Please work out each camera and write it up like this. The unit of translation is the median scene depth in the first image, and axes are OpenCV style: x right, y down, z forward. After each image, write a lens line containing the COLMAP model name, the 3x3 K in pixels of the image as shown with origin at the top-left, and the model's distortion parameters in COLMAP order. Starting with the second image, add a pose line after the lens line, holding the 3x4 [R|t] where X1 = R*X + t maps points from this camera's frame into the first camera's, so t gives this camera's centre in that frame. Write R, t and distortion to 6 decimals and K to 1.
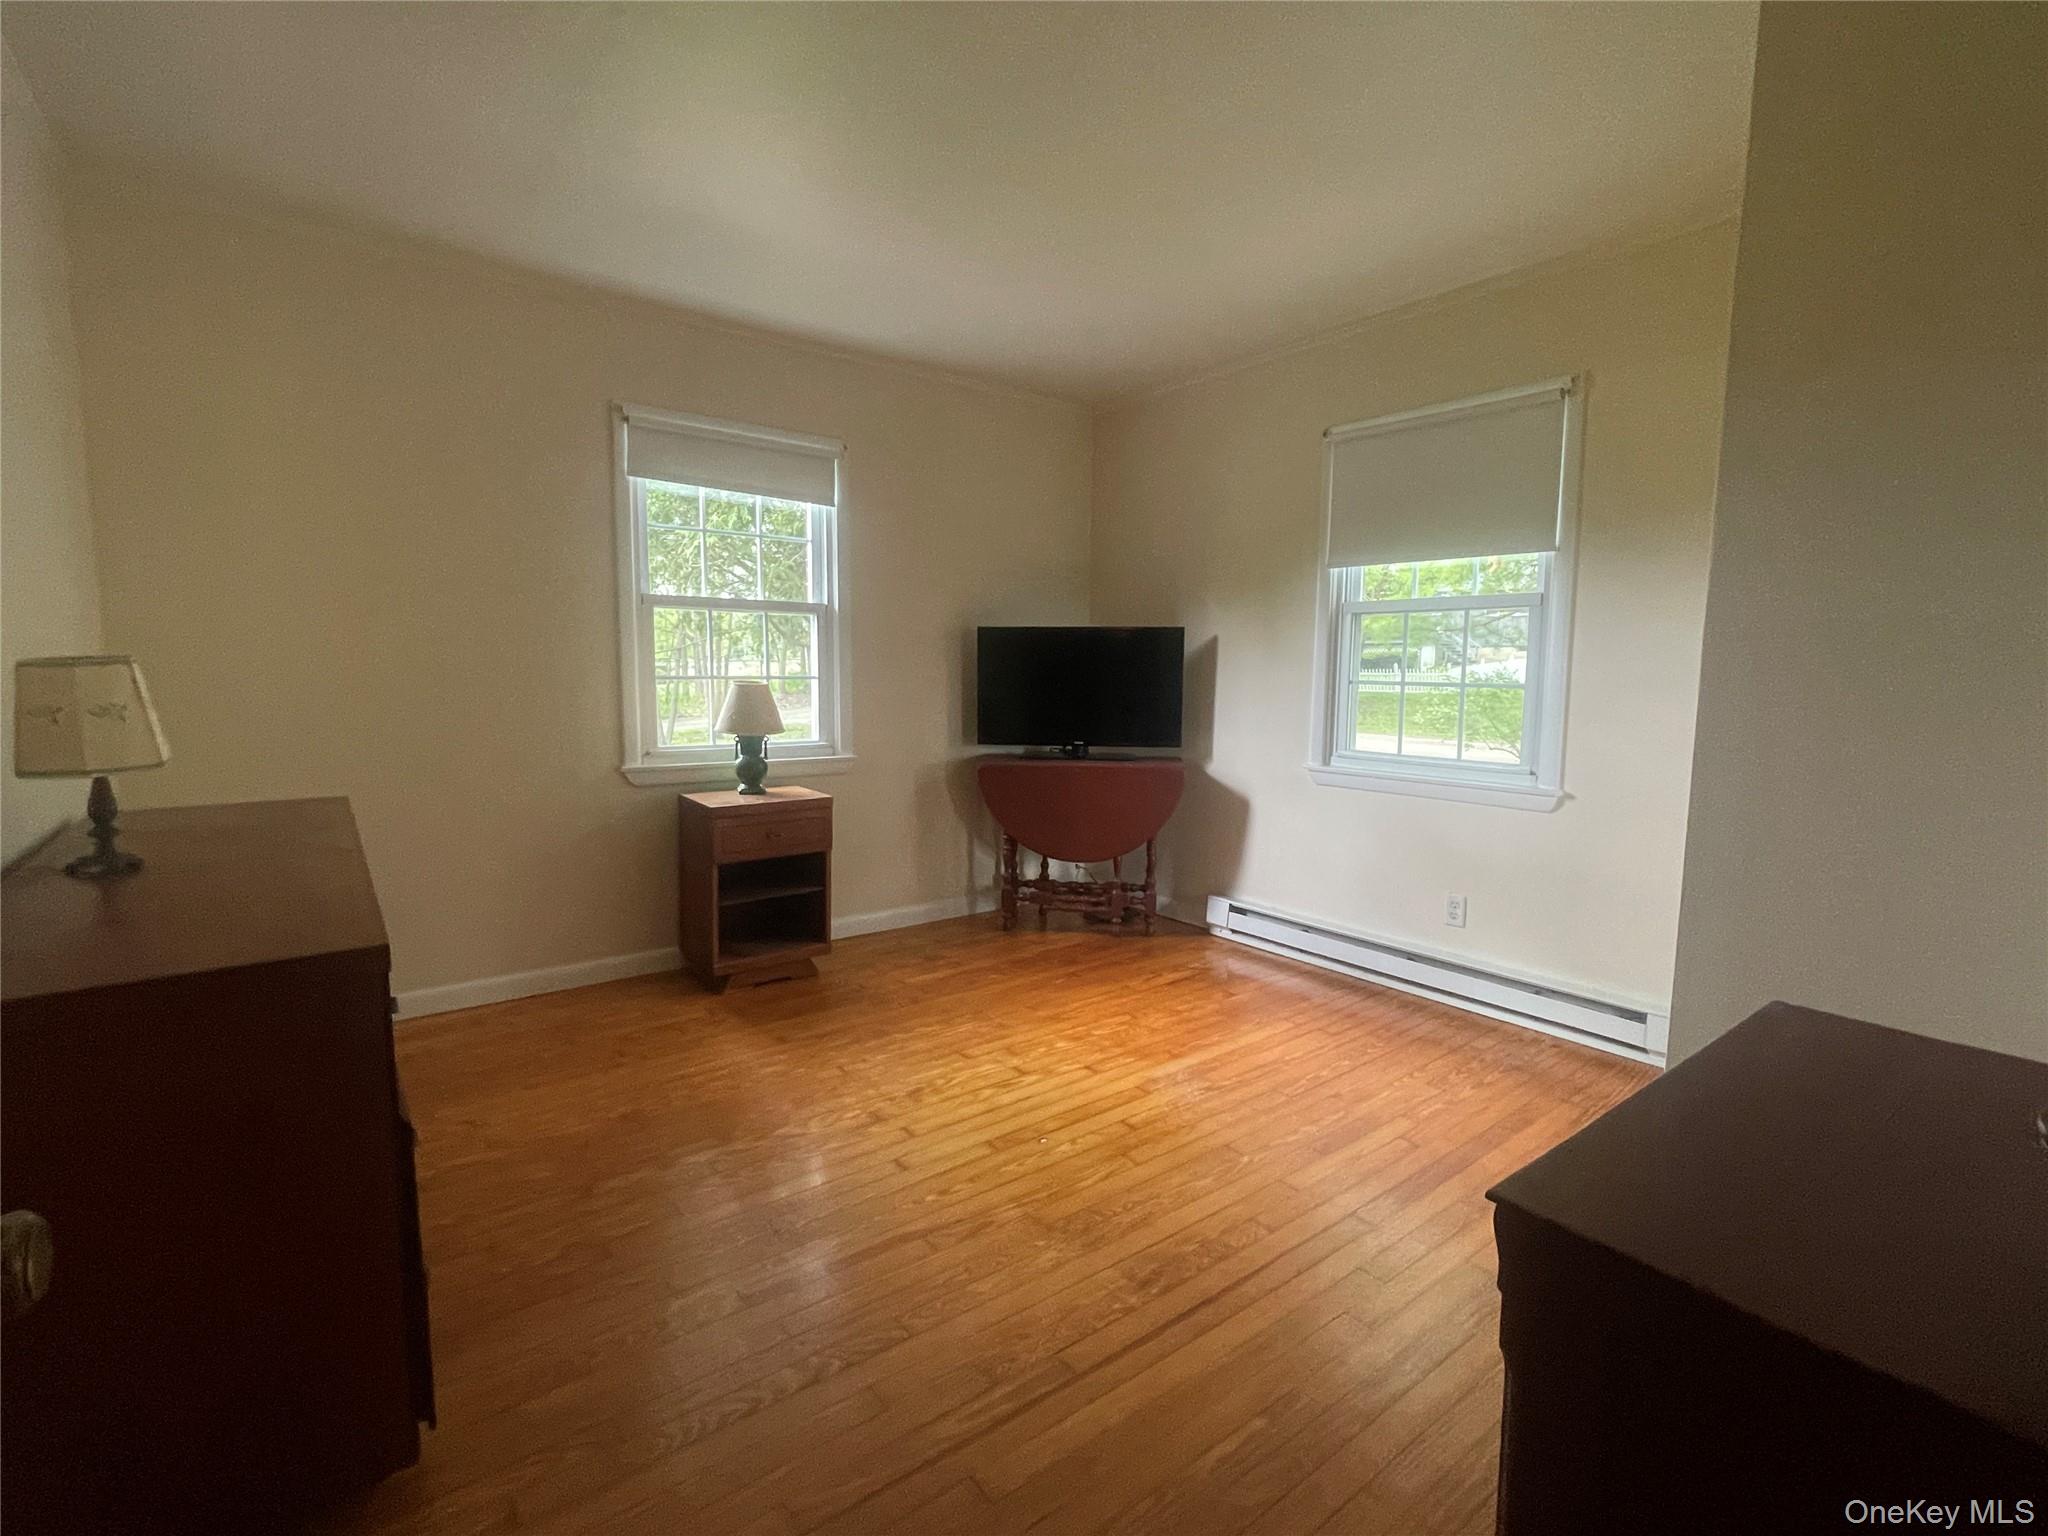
lens RADIAL K [[940.6, 0, 1027.9], [0, 940.6, 766.6], [0, 0, 1]] dist [-0.009325, -0.000060]
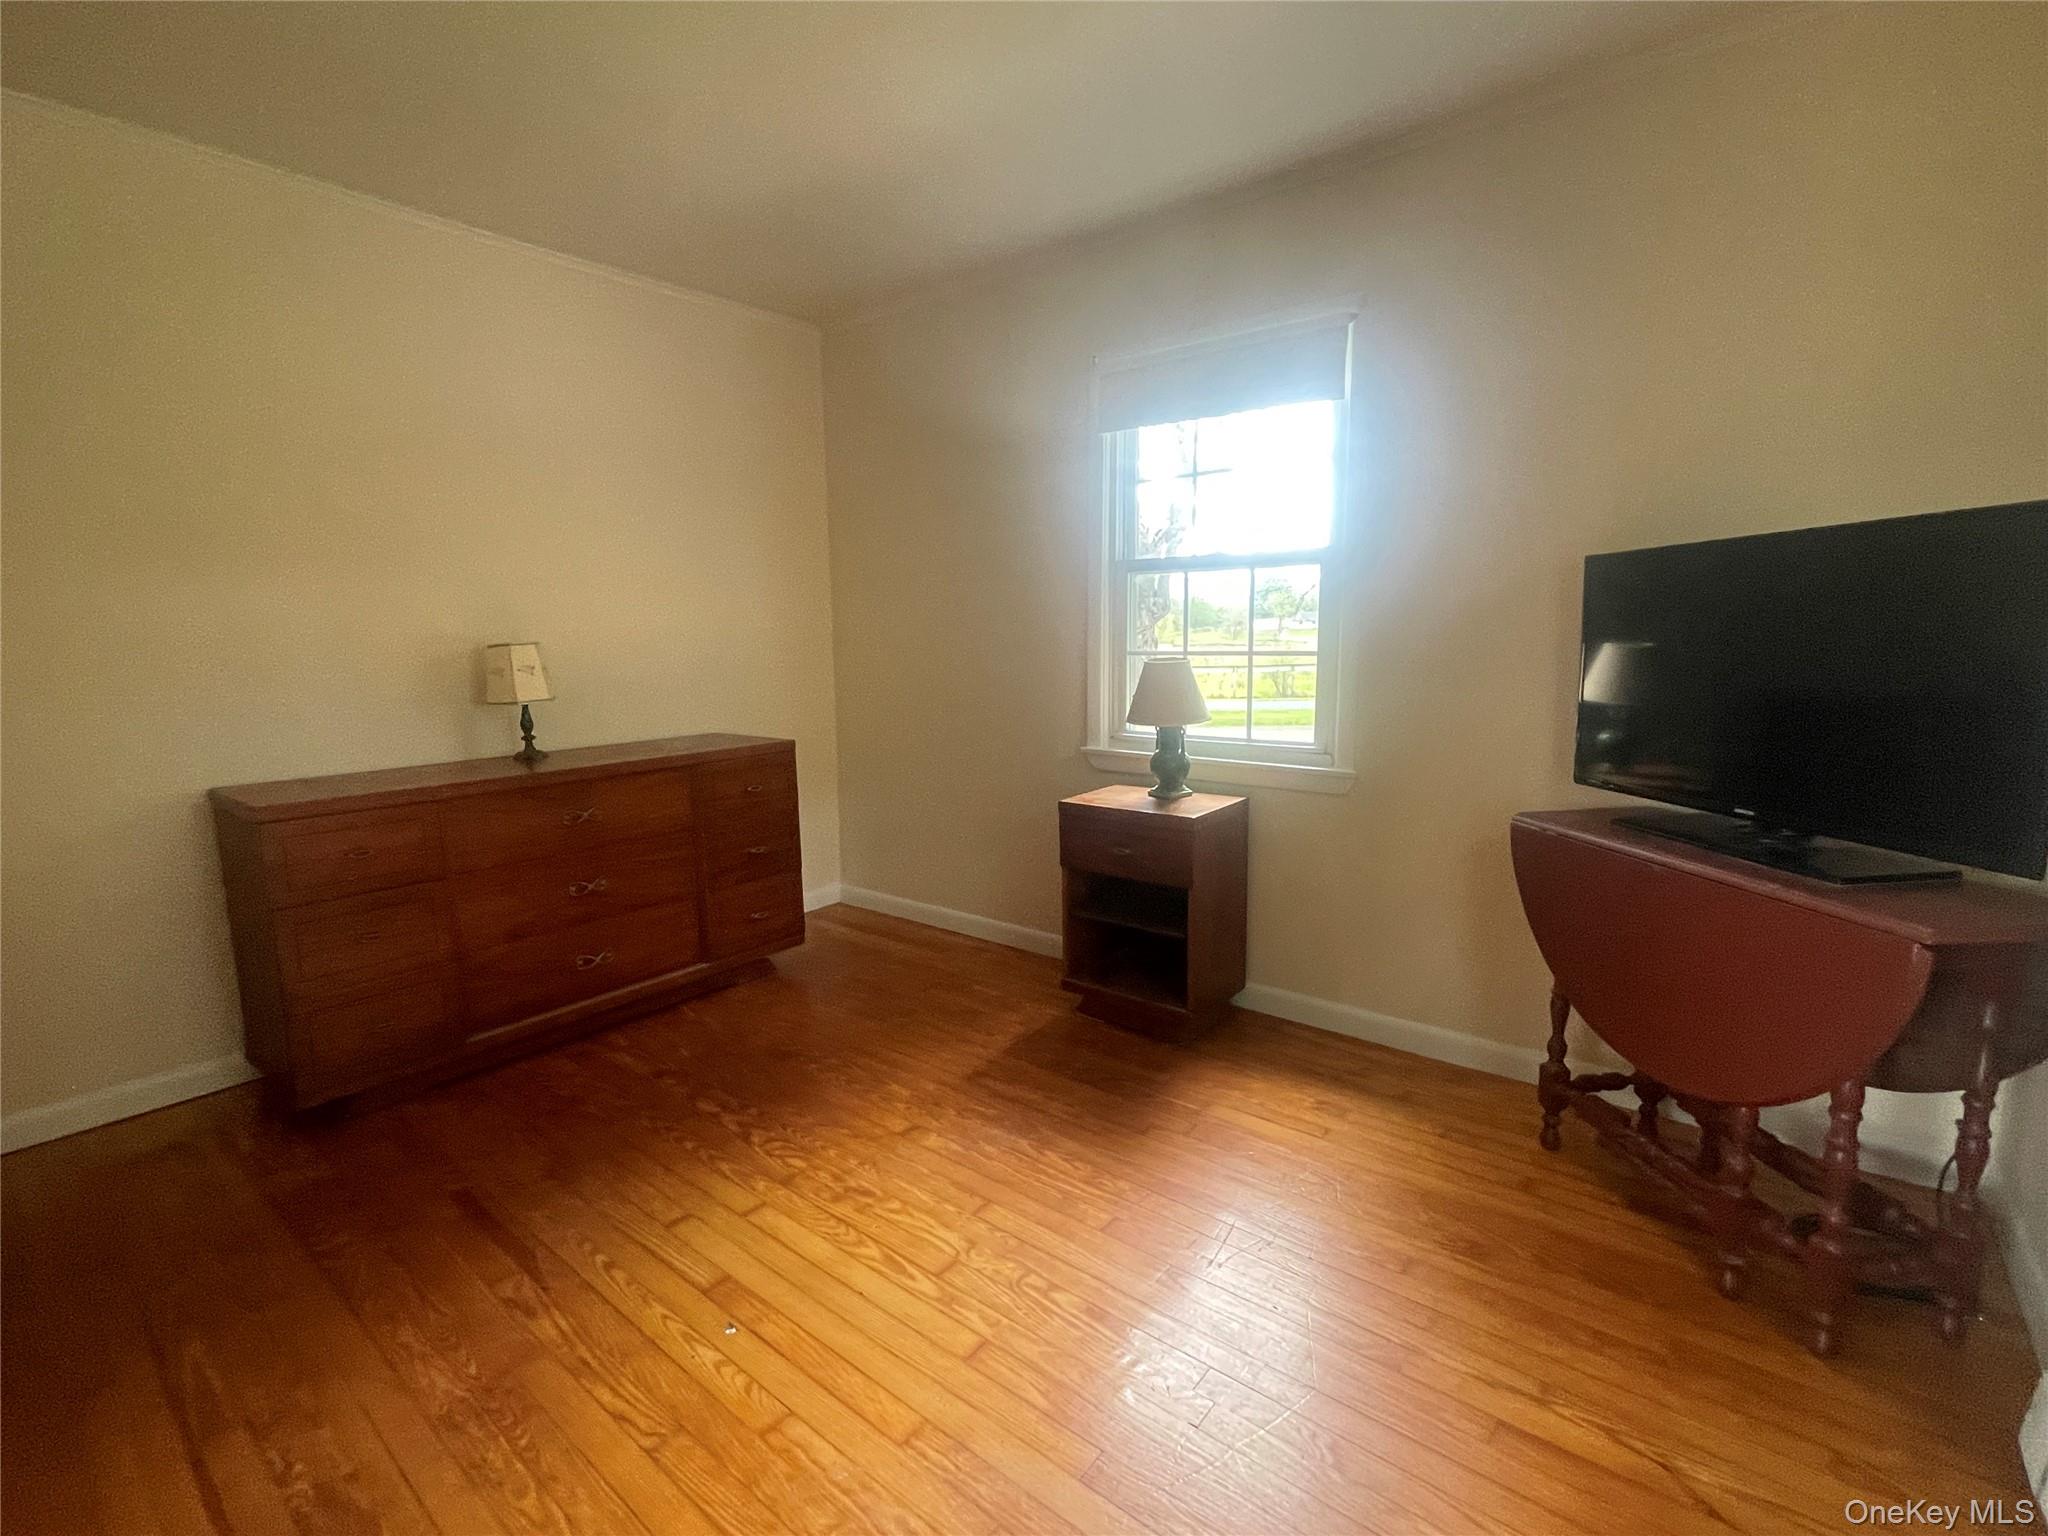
lens RADIAL K [[940.6, 0, 1019.7], [0, 940.6, 770.6], [0, 0, 1]] dist [-0.009325, -0.000060]
pose [[0.209169, 0.123803, -0.970011, 0.471843], [-0.091178, 0.990101, 0.106706, -0.070119], [0.973619, 0.066124, 0.218387, 0.718959]]
